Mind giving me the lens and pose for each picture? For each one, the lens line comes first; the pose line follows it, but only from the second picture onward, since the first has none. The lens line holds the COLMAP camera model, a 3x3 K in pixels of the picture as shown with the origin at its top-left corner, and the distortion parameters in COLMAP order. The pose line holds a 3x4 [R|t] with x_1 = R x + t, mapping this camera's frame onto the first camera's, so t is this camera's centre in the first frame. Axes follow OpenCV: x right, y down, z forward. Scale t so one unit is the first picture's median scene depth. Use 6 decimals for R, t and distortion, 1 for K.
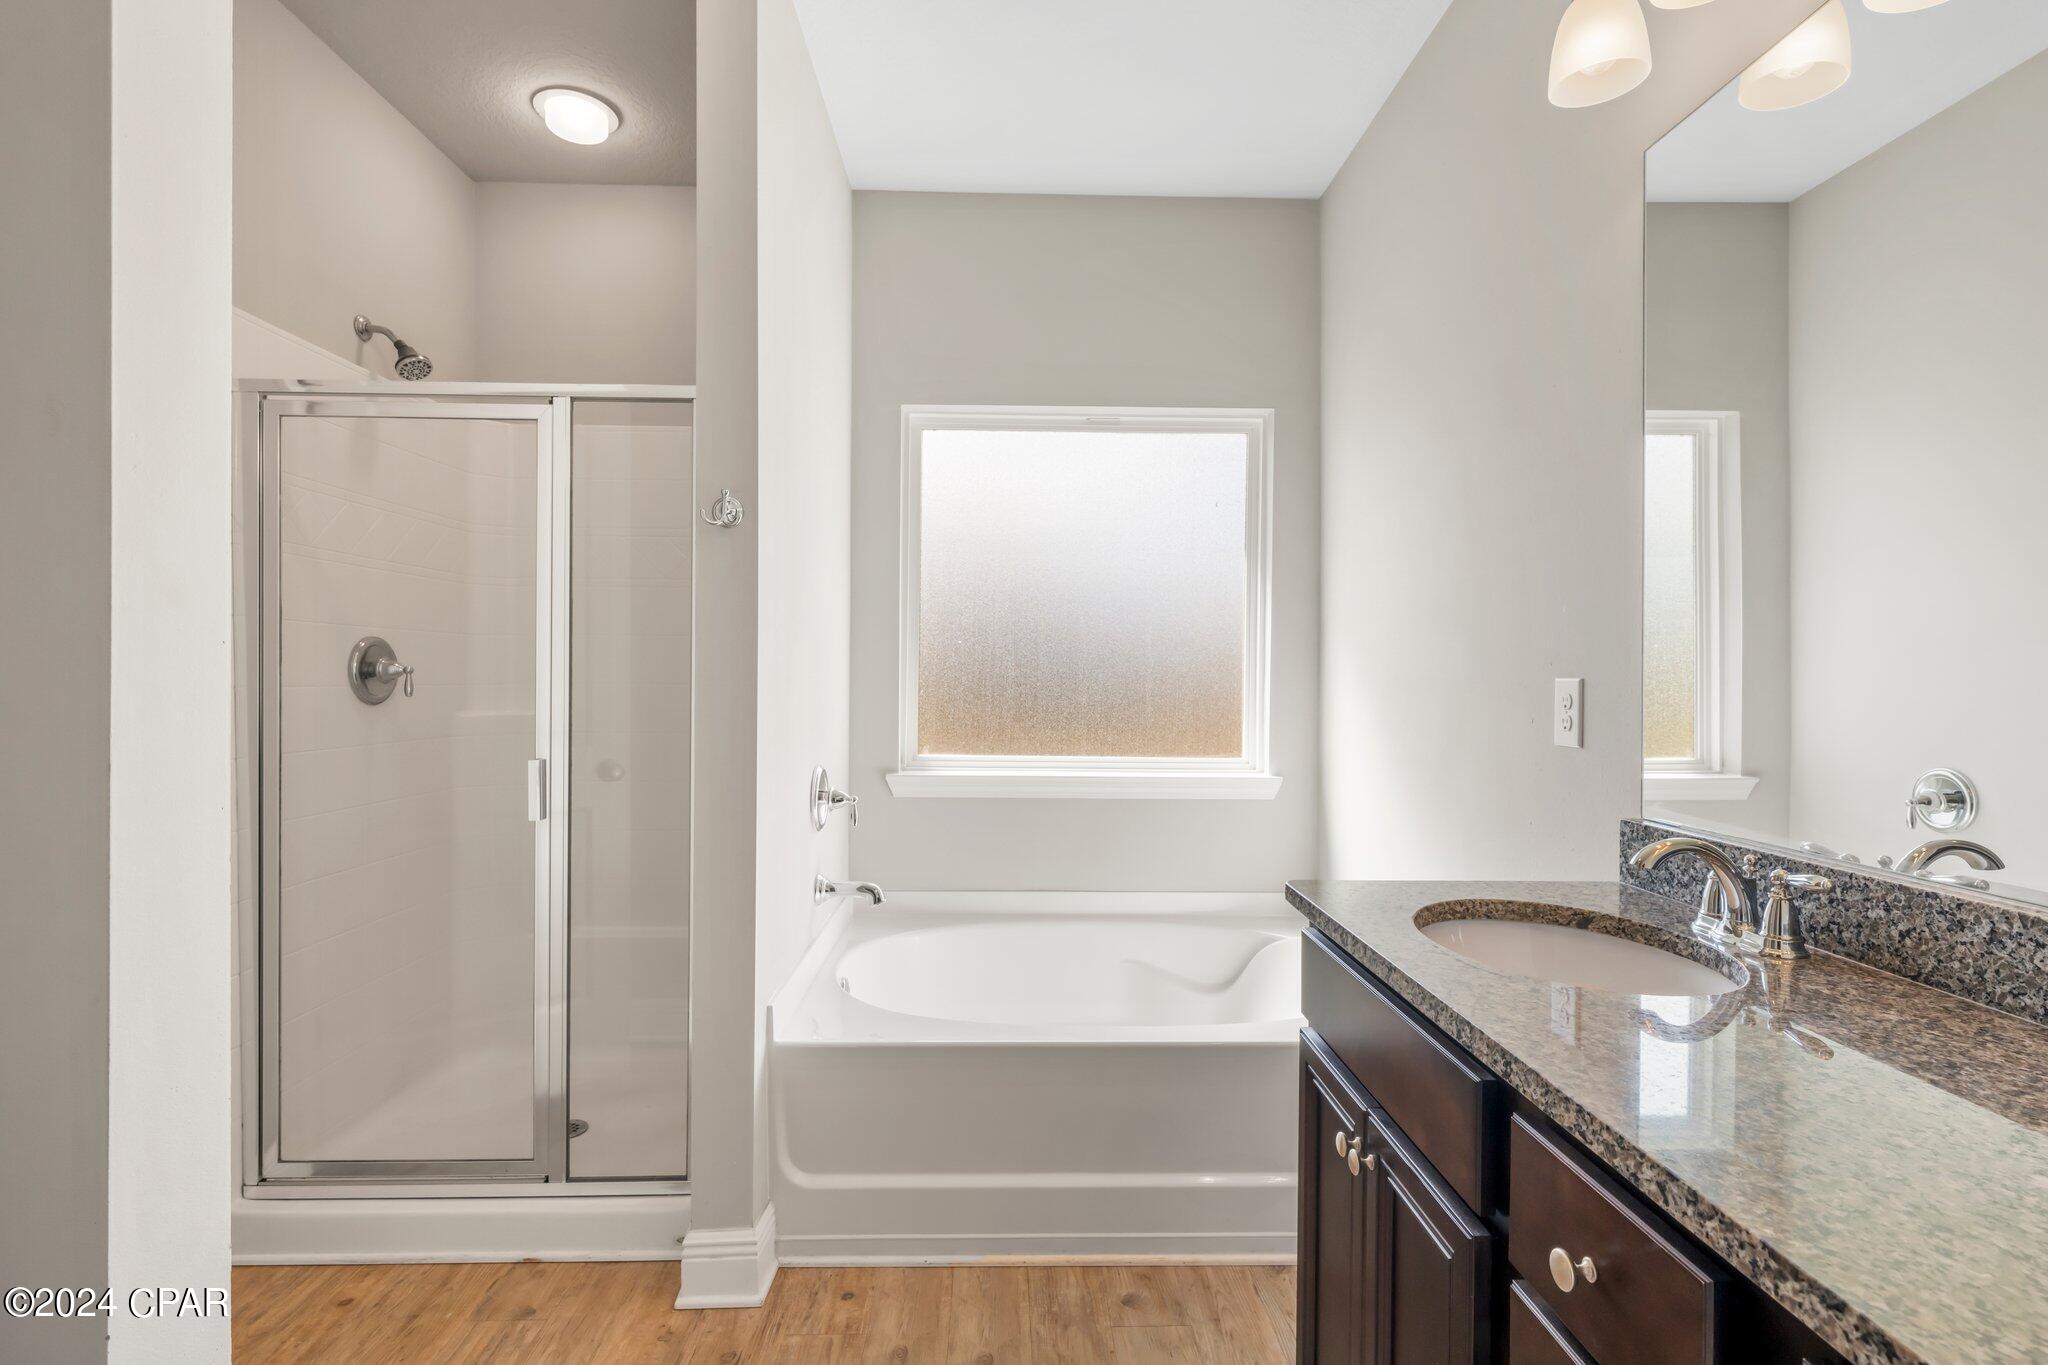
lens RADIAL K [[998.7, 0, 1016.7], [0, 998.7, 683.1], [0, 0, 1]] dist [0.003294, 0.000644]
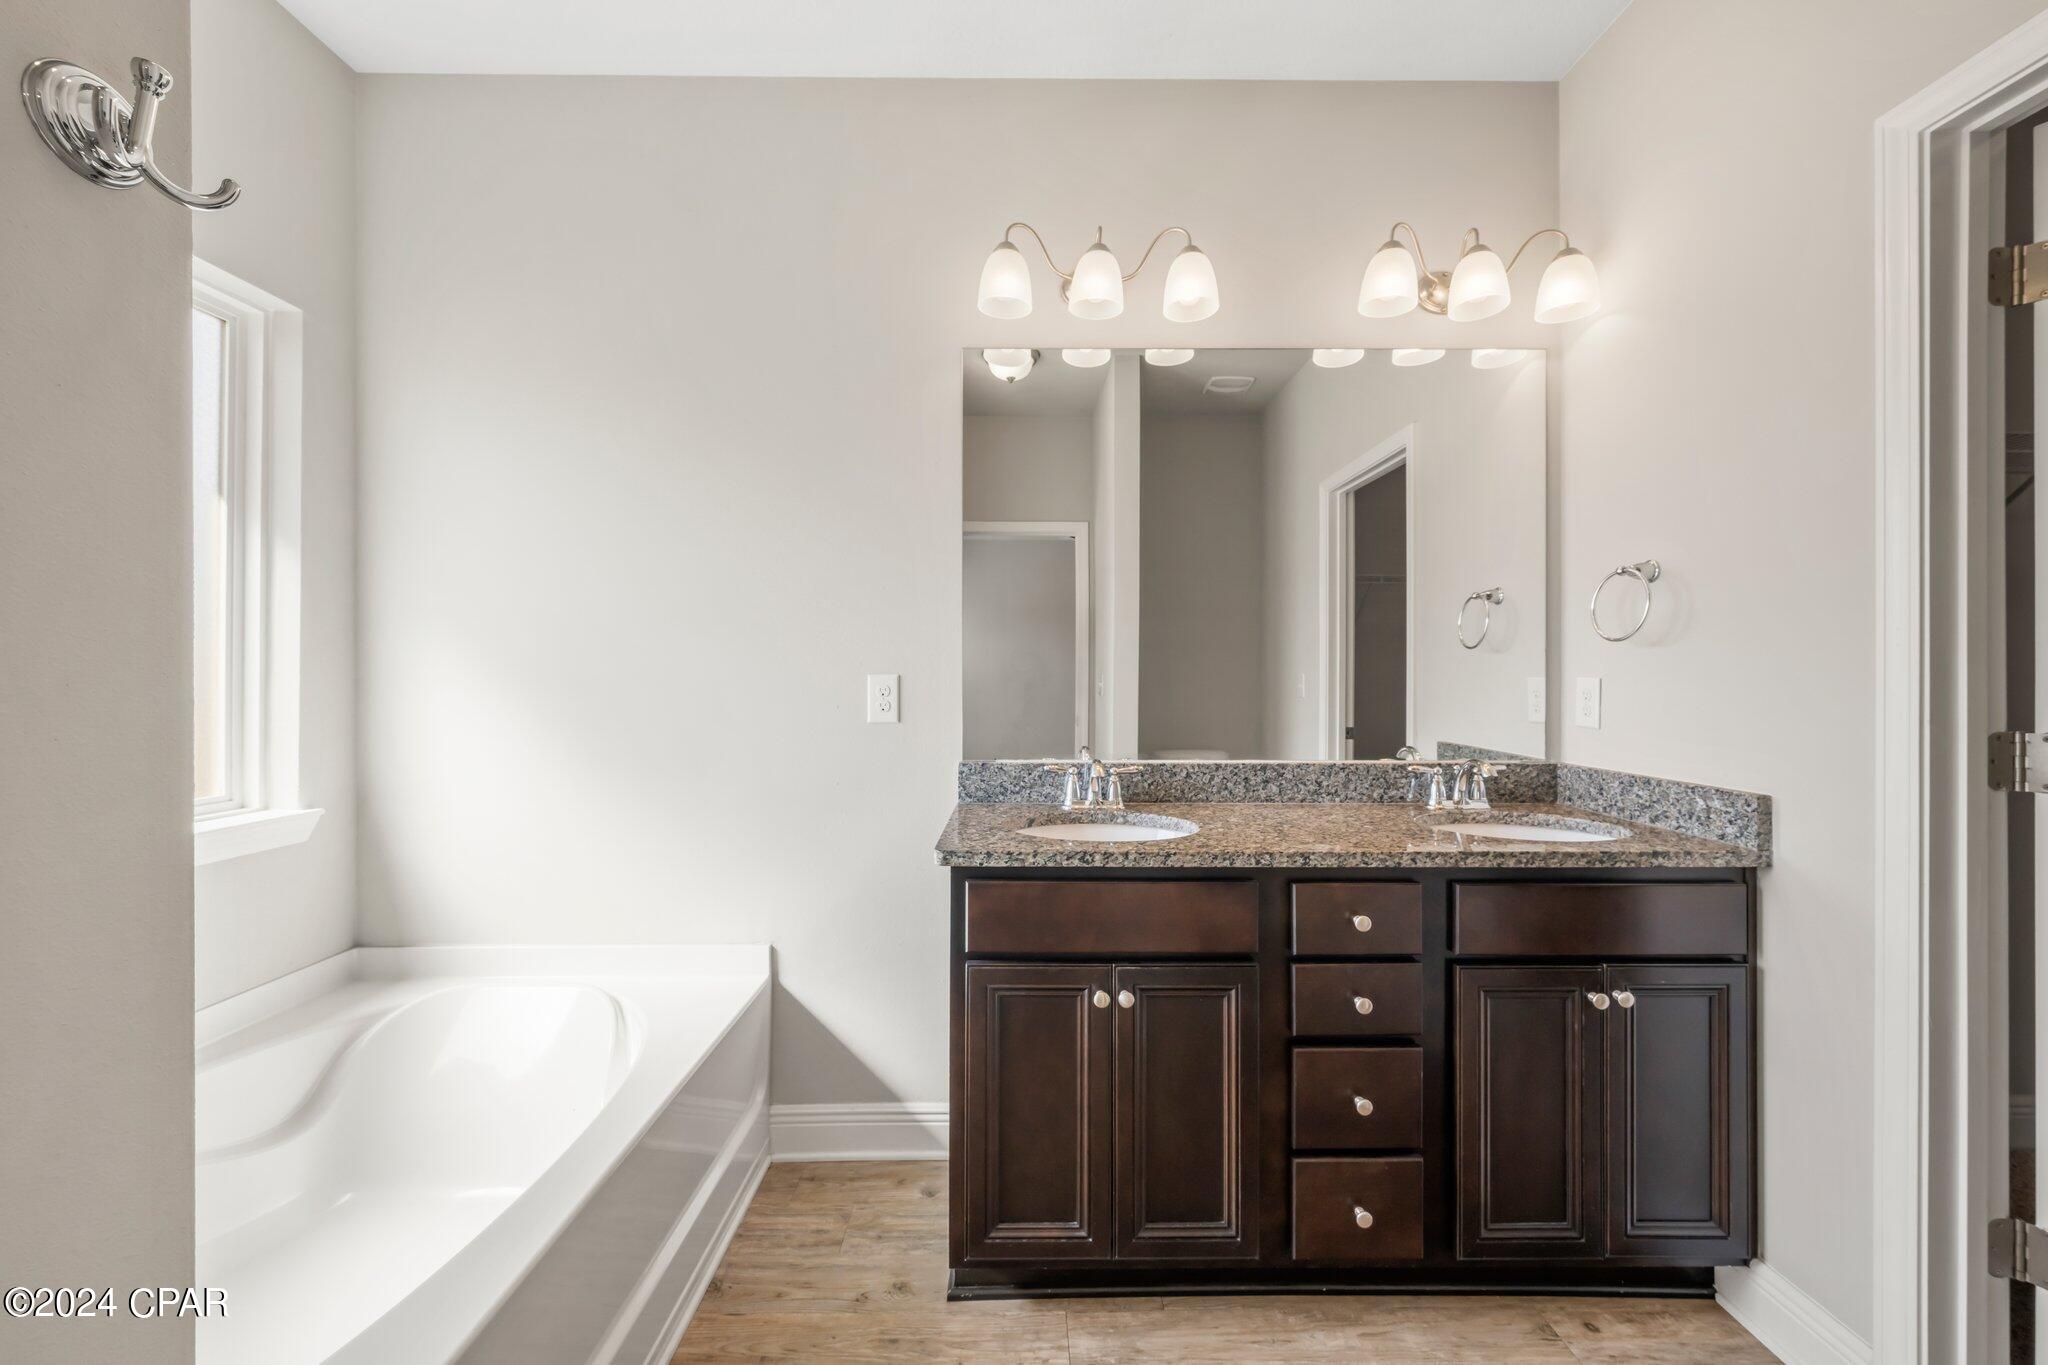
lens RADIAL K [[820.9, 0, 1023.3], [0, 820.9, 668.0], [0, 0, 1]] dist [0.000677, 0.000171]
pose [[-0.016552, -0.000130, 0.999863, -0.726890], [0.008480, 0.999964, 0.000270, -0.014979], [-0.999827, 0.008483, -0.016550, 0.959081]]
